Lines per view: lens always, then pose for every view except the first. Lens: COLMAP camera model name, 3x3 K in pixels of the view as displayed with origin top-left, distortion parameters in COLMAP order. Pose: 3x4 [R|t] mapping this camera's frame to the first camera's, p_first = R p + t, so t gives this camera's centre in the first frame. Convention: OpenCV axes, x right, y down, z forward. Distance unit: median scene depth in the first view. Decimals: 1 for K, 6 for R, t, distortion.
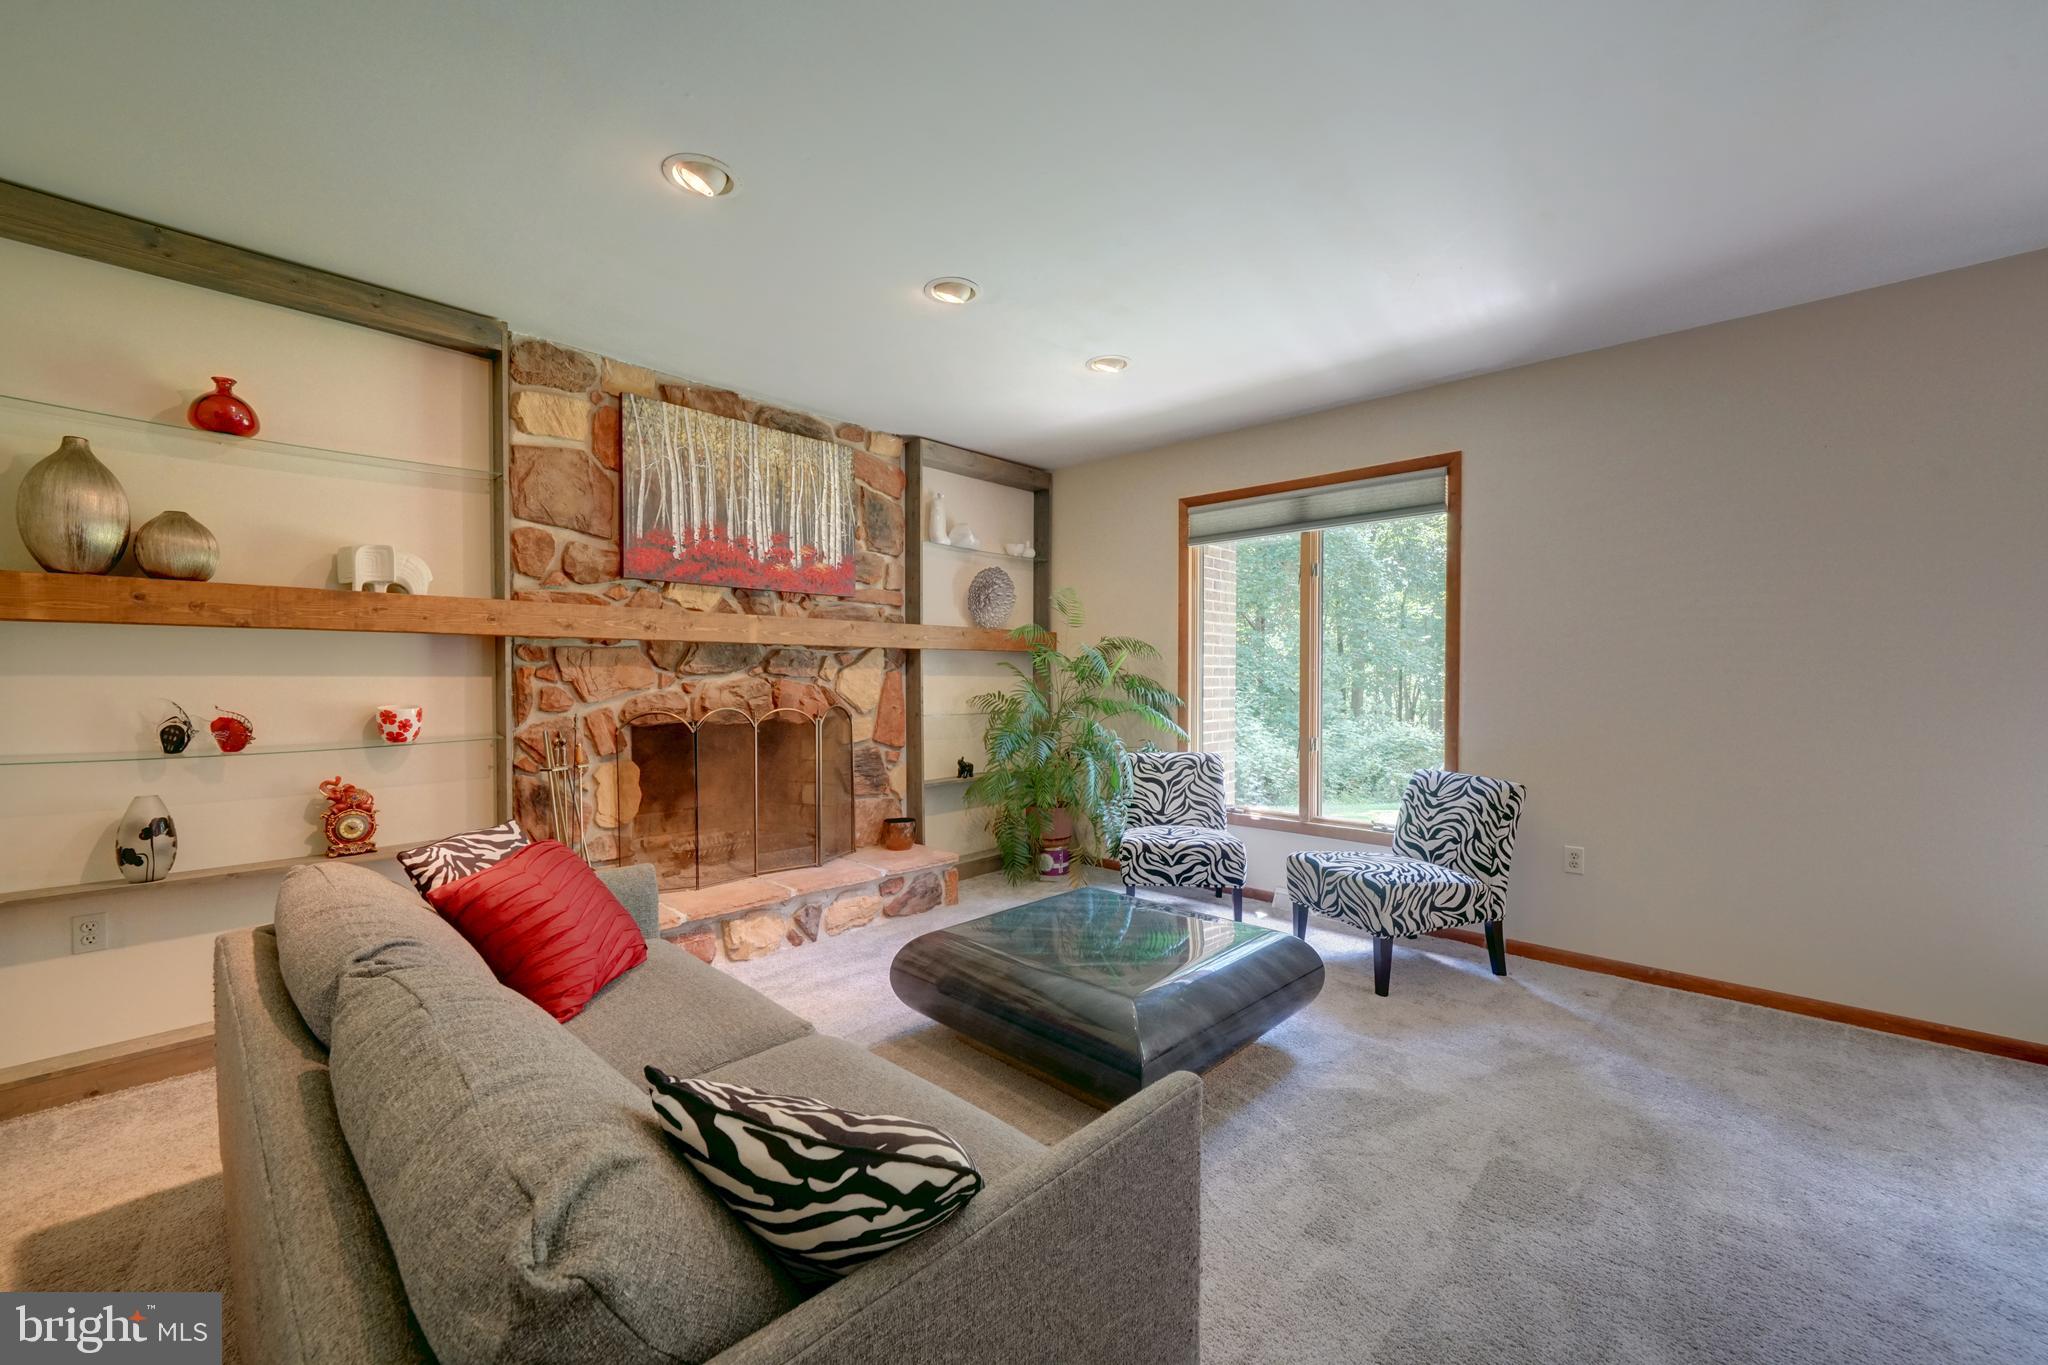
lens RADIAL K [[803.8, 0, 1013.9], [0, 803.8, 684.7], [0, 0, 1]] dist [-0.006883, 0.000371]
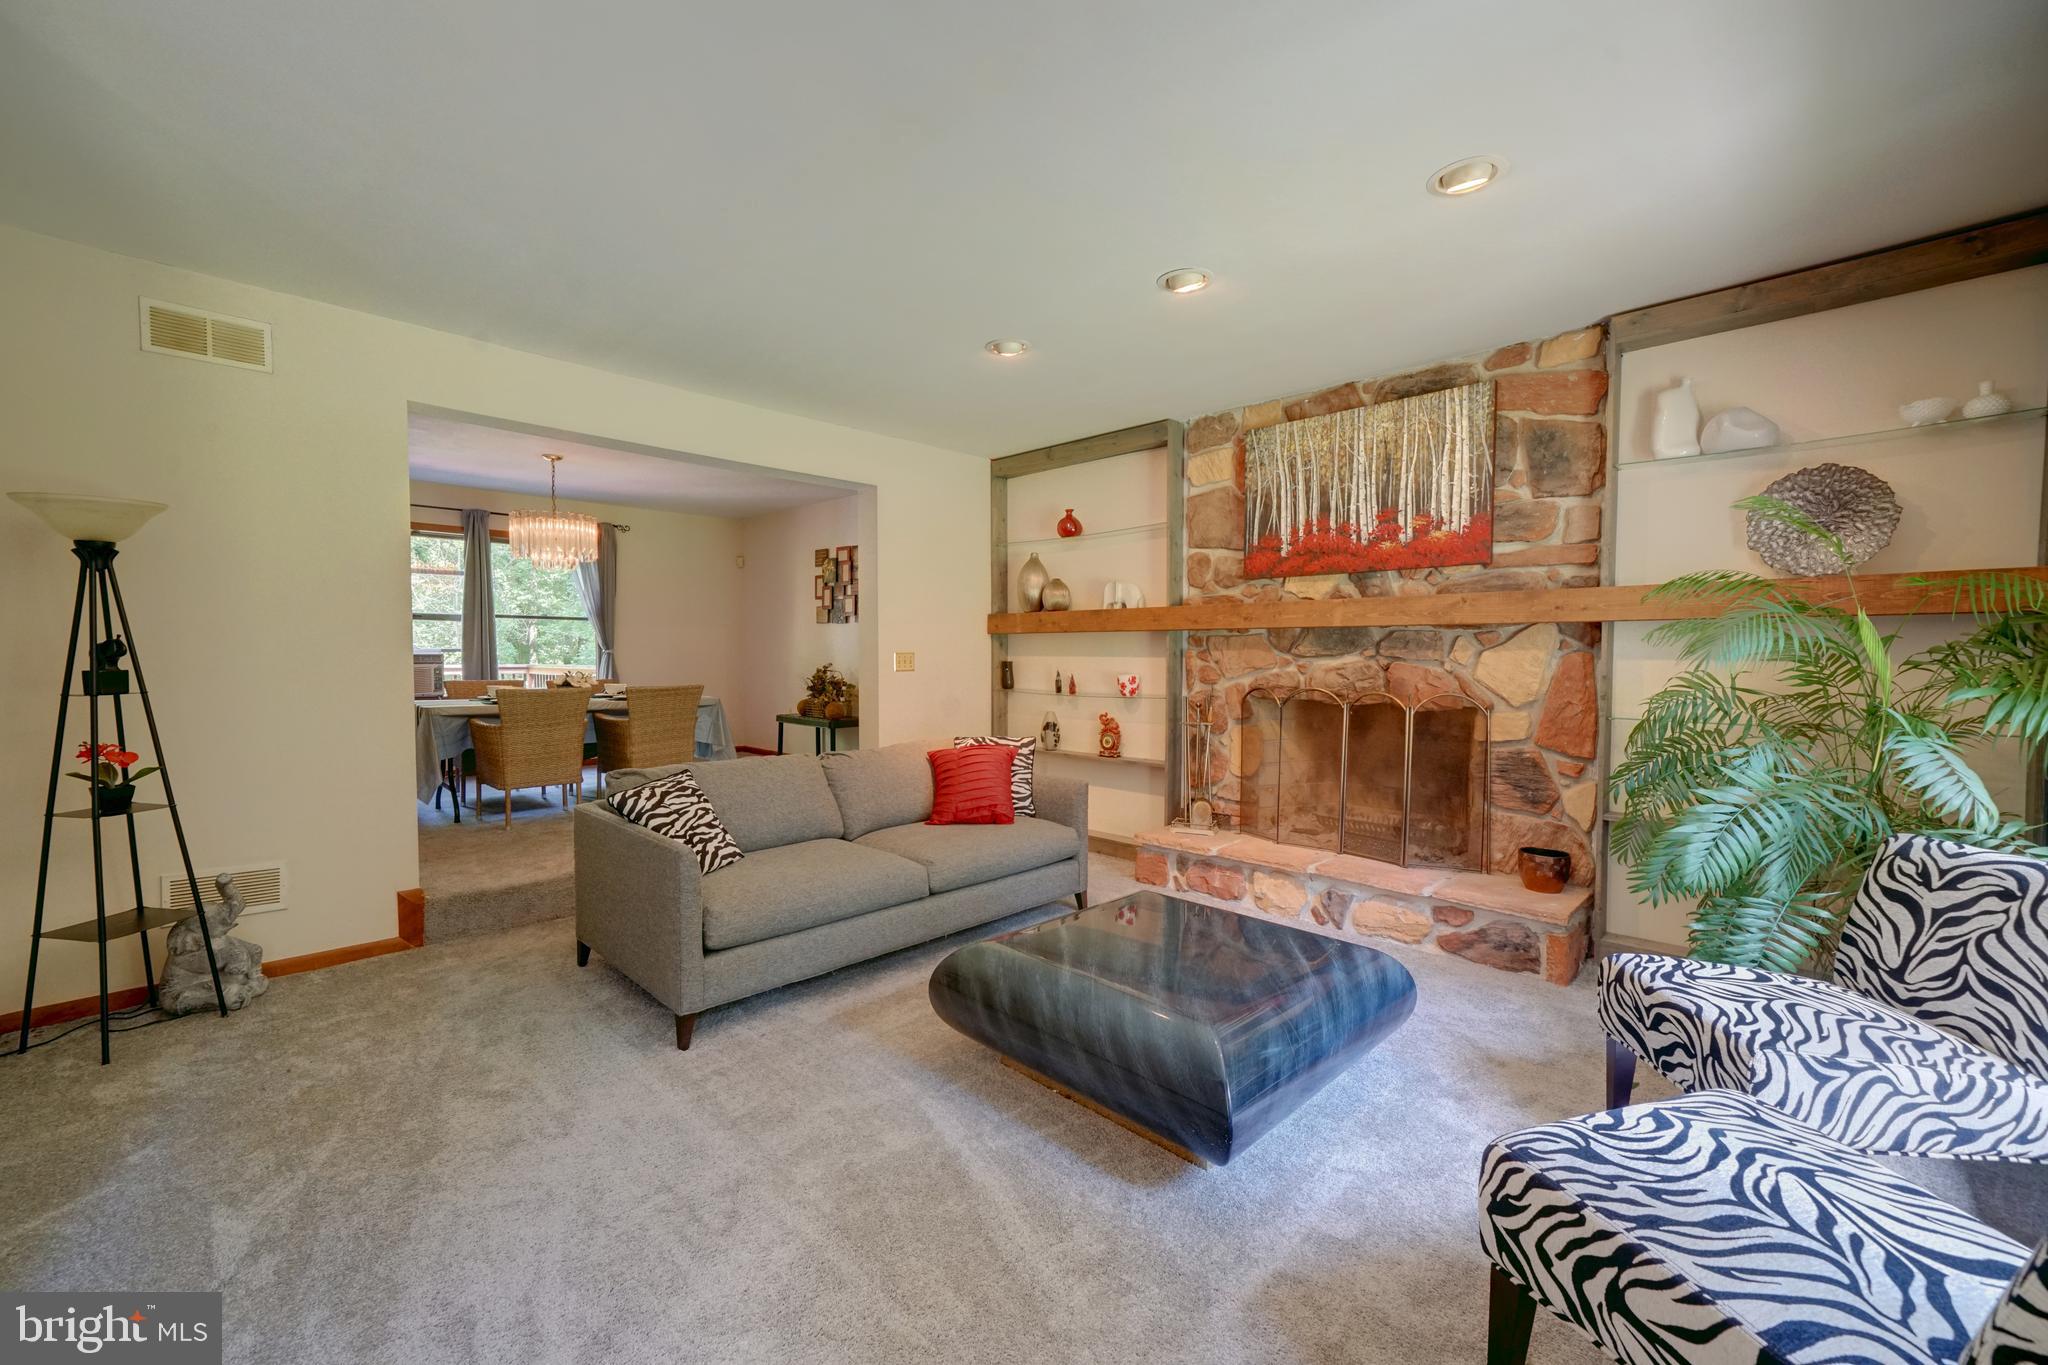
lens RADIAL K [[824.0, 0, 1014.8], [0, 824.0, 683.2], [0, 0, 1]] dist [-0.000469, 0.000140]
pose [[-0.020333, 0.034674, -0.999192, 0.695388], [-0.016196, 0.999256, 0.035006, -0.008872], [0.999662, 0.016895, -0.019757, 0.569477]]
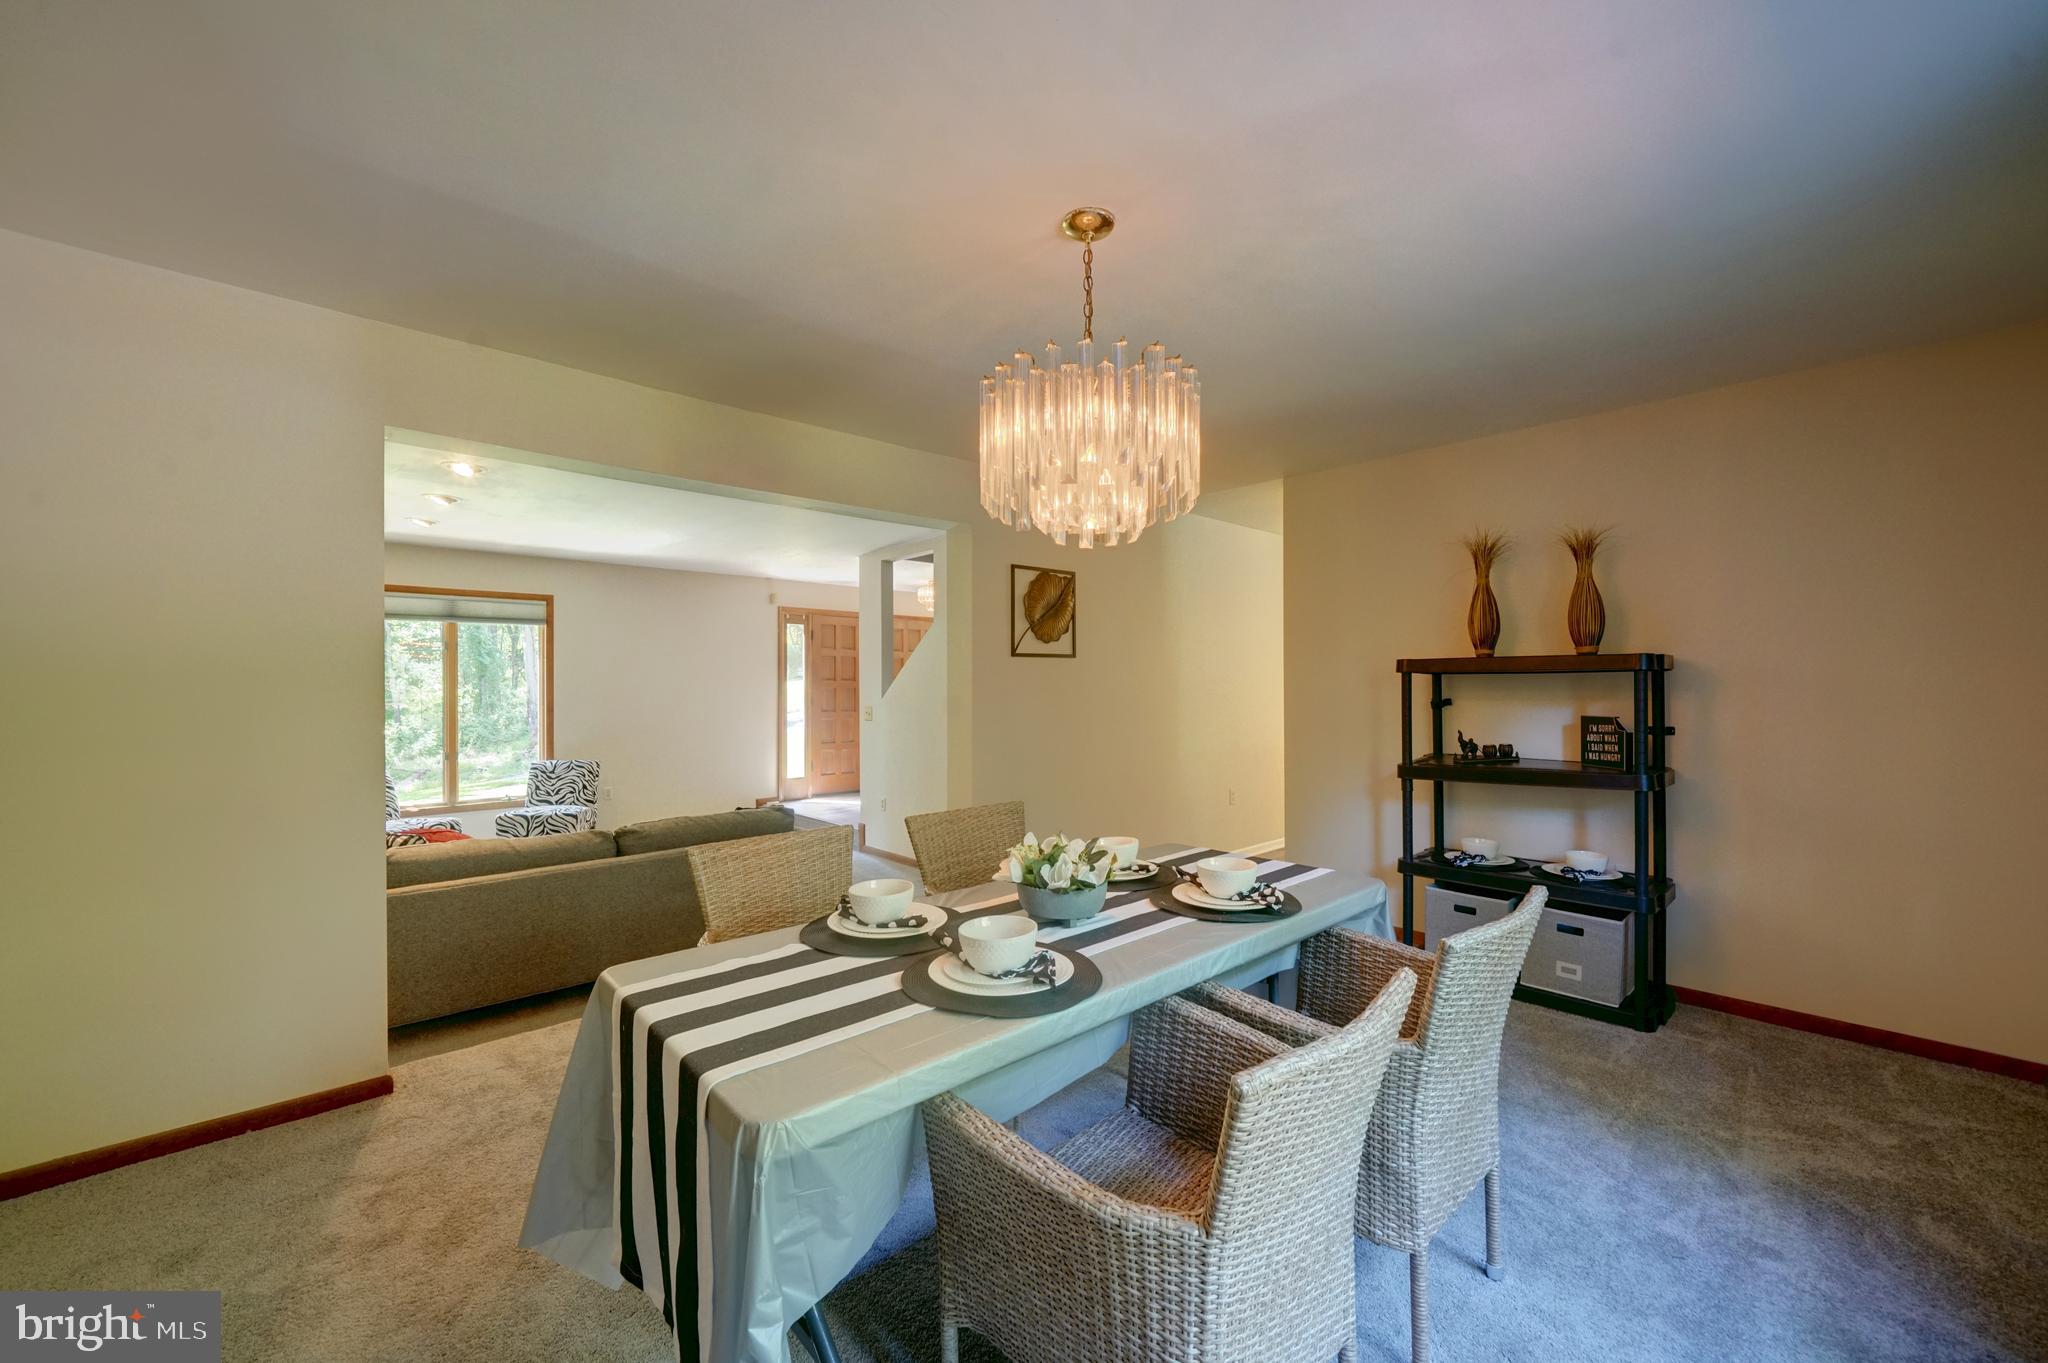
lens RADIAL K [[794.0, 0, 1016.2], [0, 794.0, 683.5], [0, 0, 1]] dist [-0.006890, 0.000058]
pose [[0.071148, -0.000549, 0.997466, -1.169204], [0.014694, 0.999892, -0.000498, -0.054285], [-0.997358, 0.014692, 0.071148, -0.230580]]
